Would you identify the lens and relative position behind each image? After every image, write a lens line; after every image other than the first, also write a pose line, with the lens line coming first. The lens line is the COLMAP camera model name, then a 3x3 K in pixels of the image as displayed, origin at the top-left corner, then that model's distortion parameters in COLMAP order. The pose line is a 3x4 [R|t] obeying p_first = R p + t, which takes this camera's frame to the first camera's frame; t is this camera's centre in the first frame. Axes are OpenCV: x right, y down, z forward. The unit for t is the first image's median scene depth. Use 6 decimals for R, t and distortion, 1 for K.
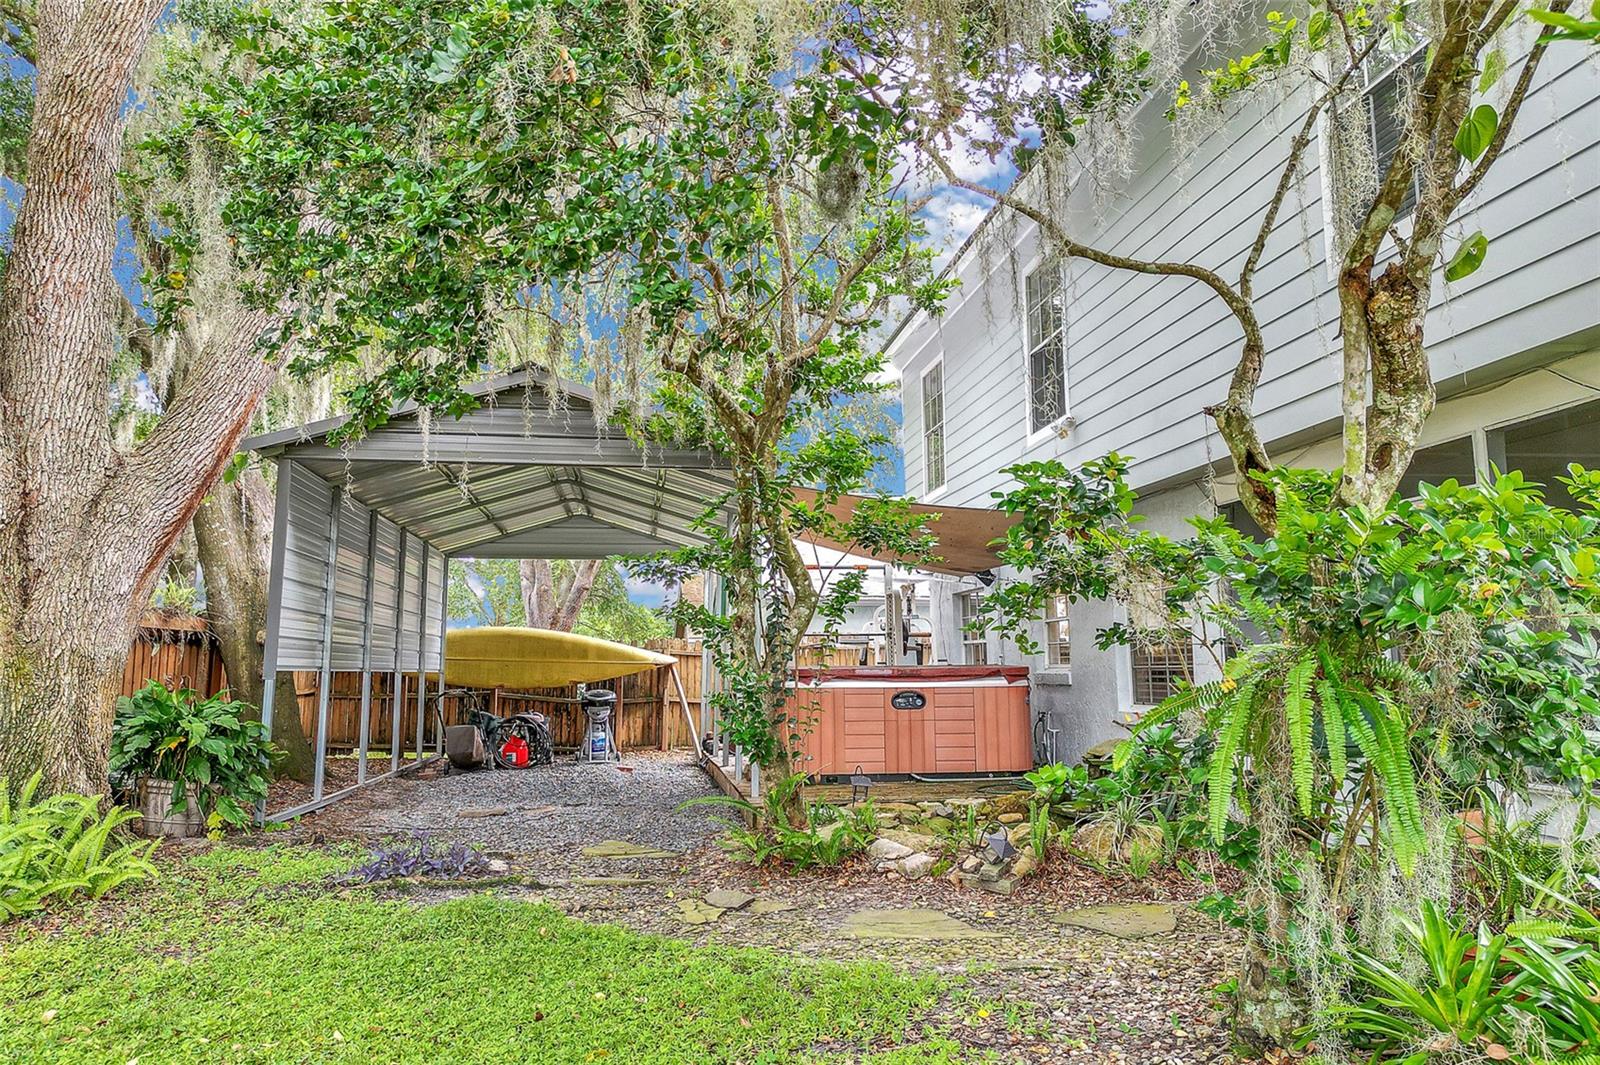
lens RADIAL K [[1189.5, 0, 809.9], [0, 1189.5, 537.3], [0, 0, 1]] dist [0.086591, -0.091928]
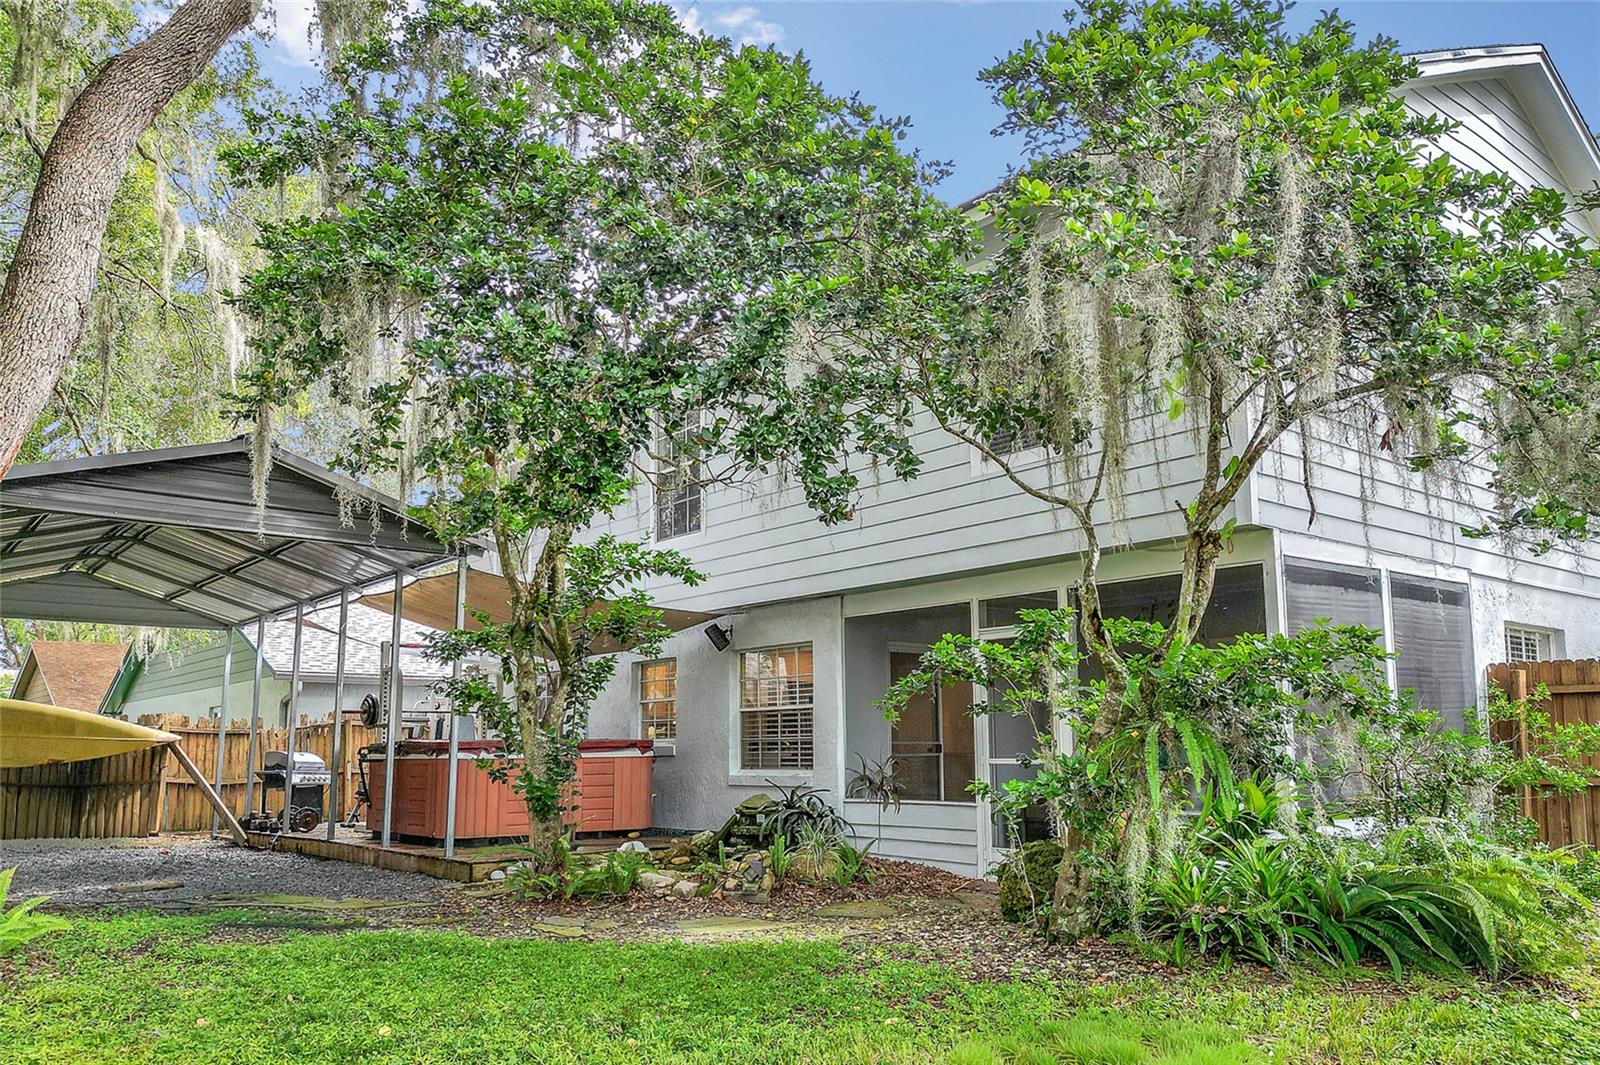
lens RADIAL K [[1189.5, 0, 809.9], [0, 1189.5, 537.3], [0, 0, 1]] dist [0.086591, -0.091928]
pose [[0.860959, 0.094353, 0.499847, -0.760164], [-0.059058, 0.994542, -0.086010, -0.000347], [-0.505234, 0.044531, 0.861833, -0.314141]]
